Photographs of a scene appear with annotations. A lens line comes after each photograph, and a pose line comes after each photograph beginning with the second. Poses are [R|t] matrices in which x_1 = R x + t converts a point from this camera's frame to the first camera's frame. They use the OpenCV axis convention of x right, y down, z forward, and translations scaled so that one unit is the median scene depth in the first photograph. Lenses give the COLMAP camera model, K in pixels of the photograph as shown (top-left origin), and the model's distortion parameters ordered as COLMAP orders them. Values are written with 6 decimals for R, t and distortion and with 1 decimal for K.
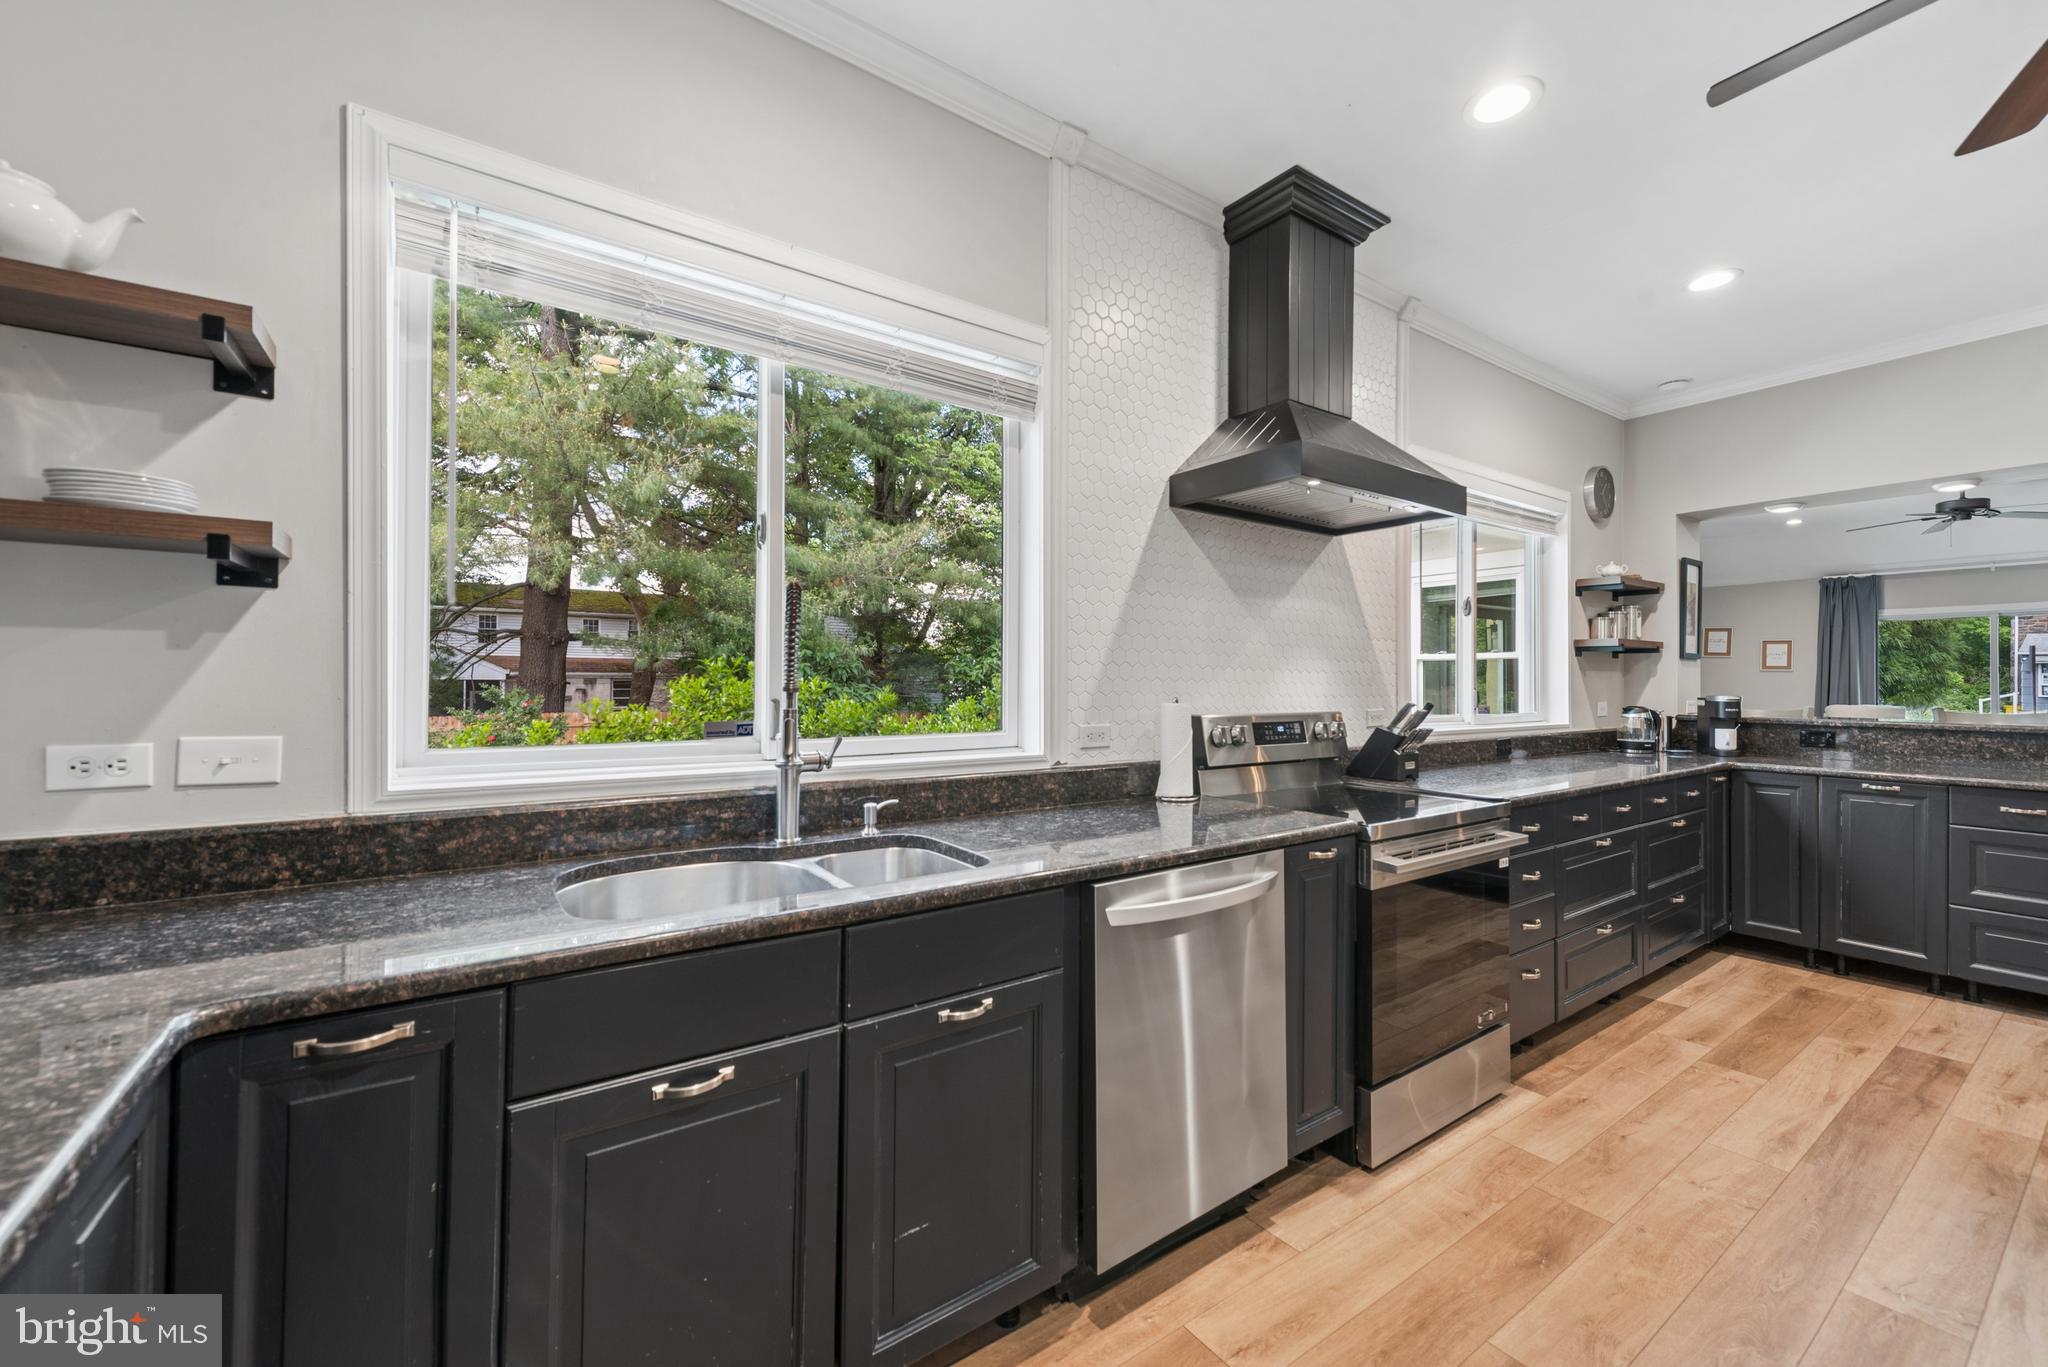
lens RADIAL K [[808.7, 0, 1045.1], [0, 808.7, 673.0], [0, 0, 1]] dist [0.008691, -0.002859]
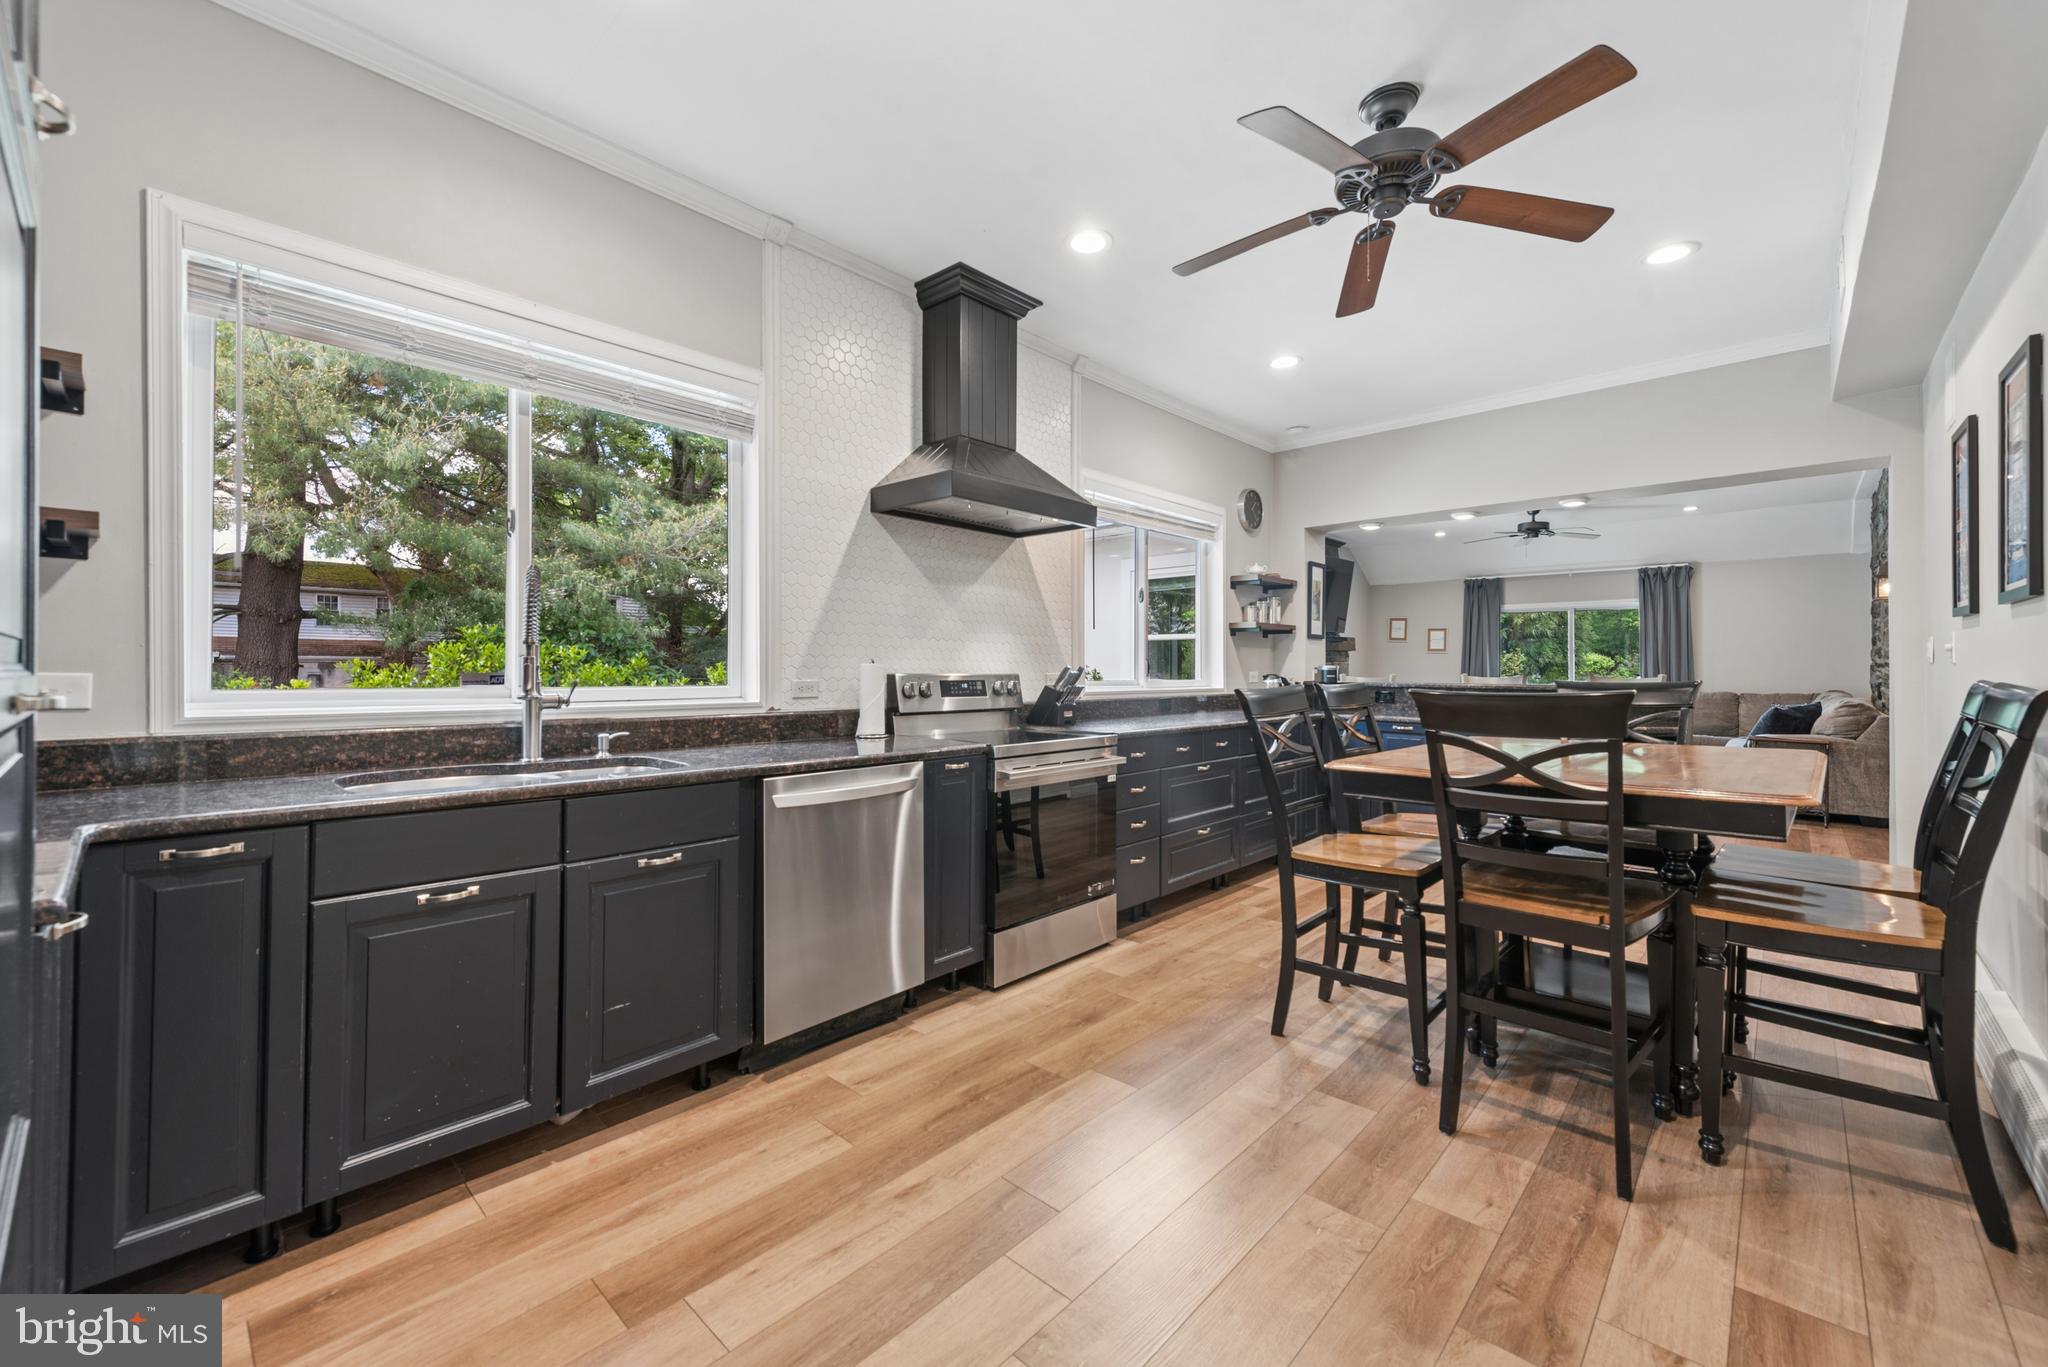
lens RADIAL K [[808.7, 0, 1039.1], [0, 808.7, 663.7], [0, 0, 1]] dist [0.008691, -0.002859]
pose [[0.977915, -0.000191, 0.209003, 0.143114], [-0.001019, 0.999983, 0.005681, 0.027523], [-0.209001, -0.005769, 0.977899, -0.309550]]
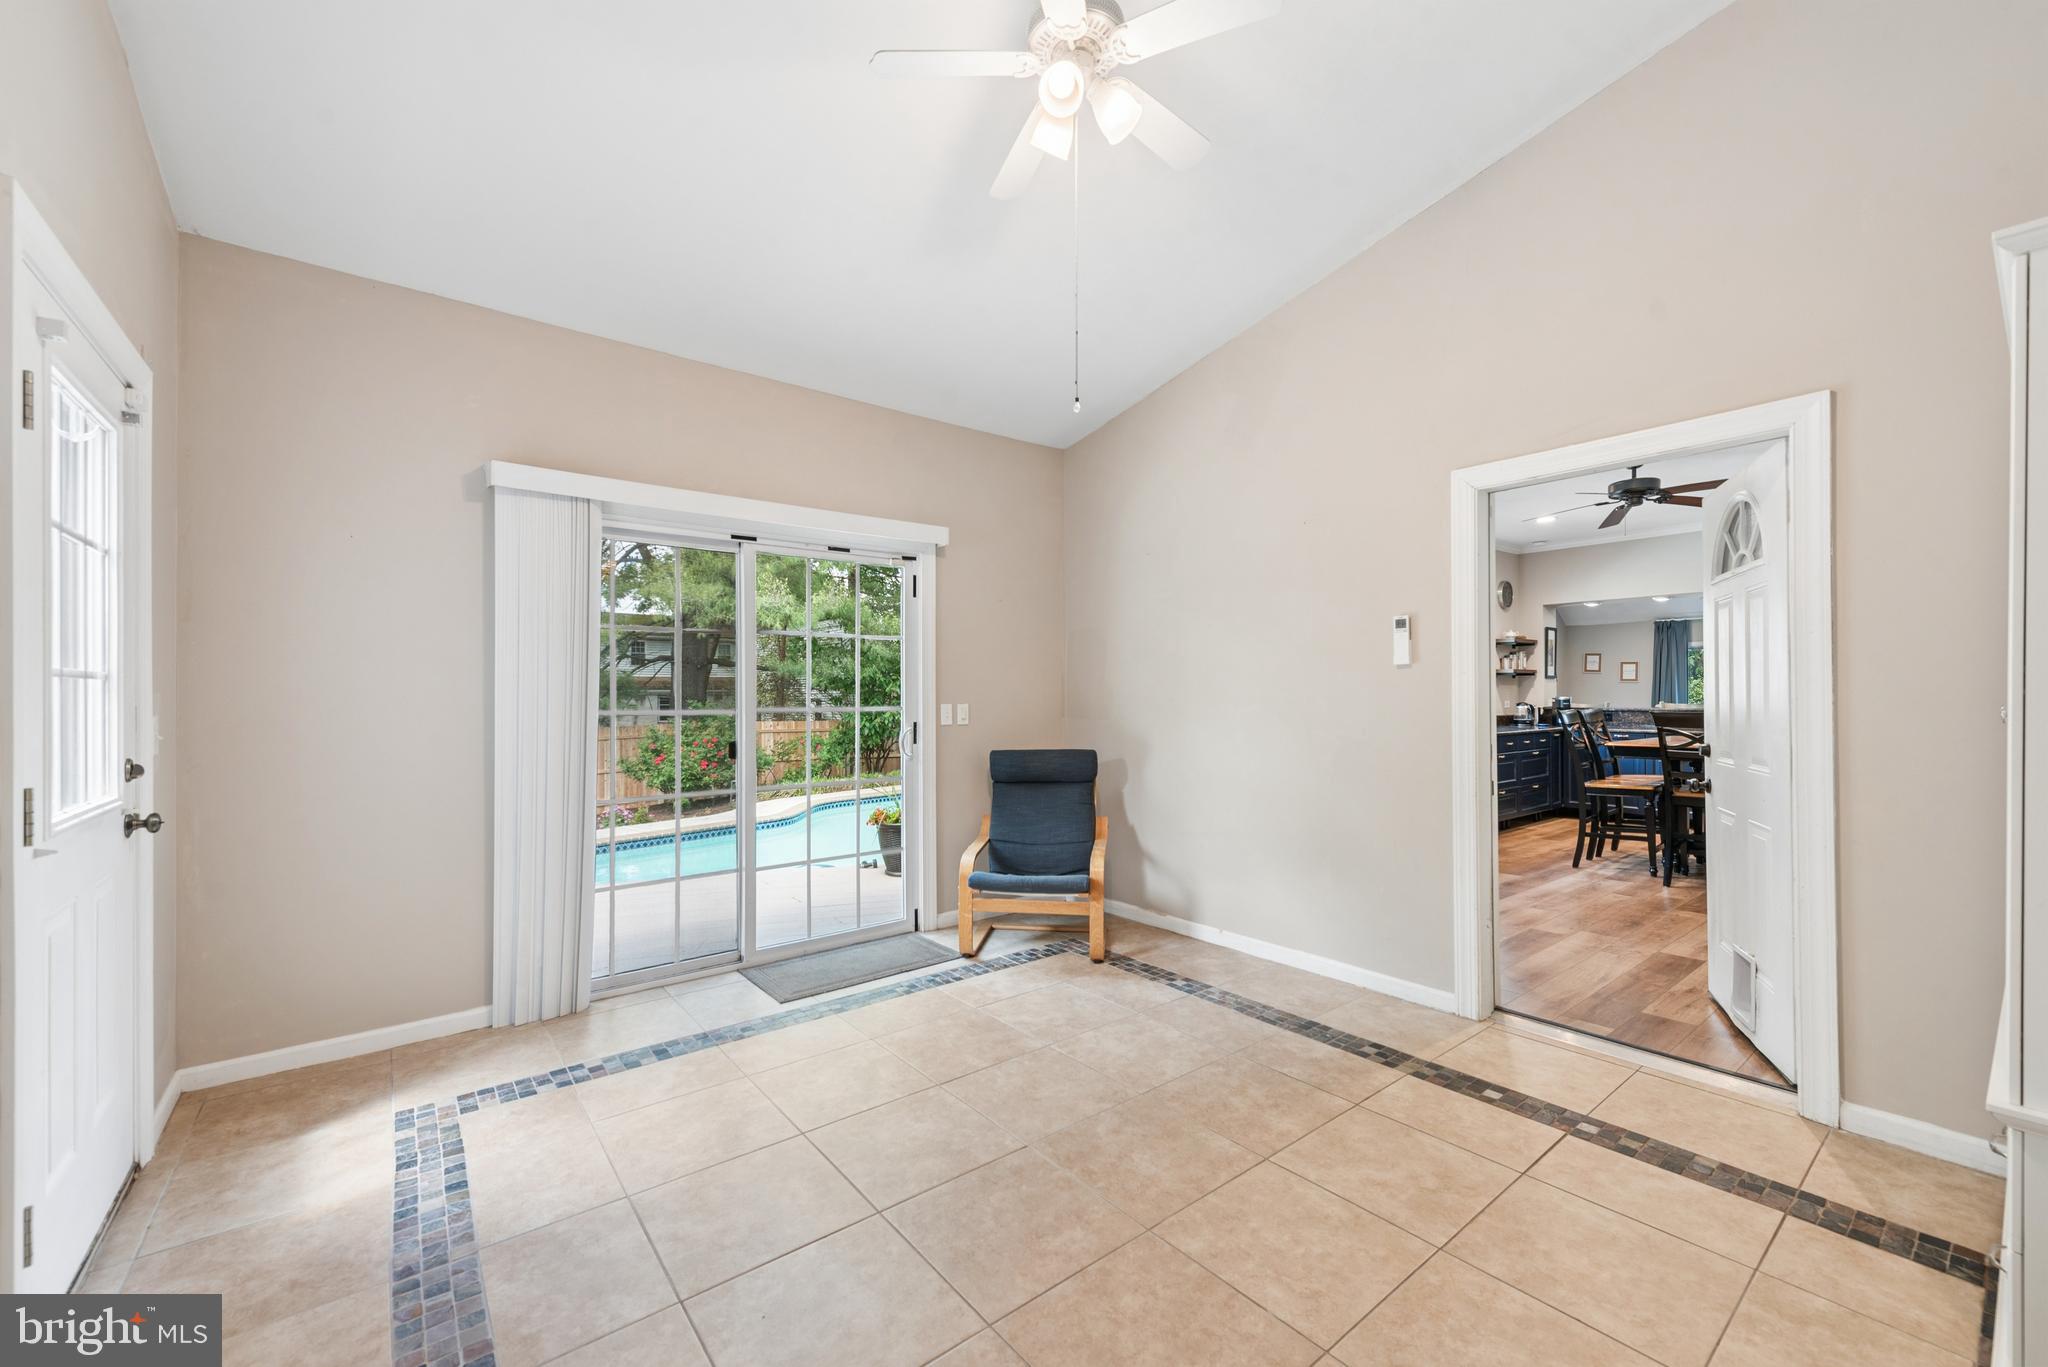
lens RADIAL K [[808.7, 0, 1032.8], [0, 808.7, 684.0], [0, 0, 1]] dist [0.008691, -0.002859]
pose [[0.998762, -0.002746, 0.049668, -0.927535], [0.002541, 0.999988, 0.004183, -0.025818], [-0.049679, -0.004052, 0.998757, -1.503397]]
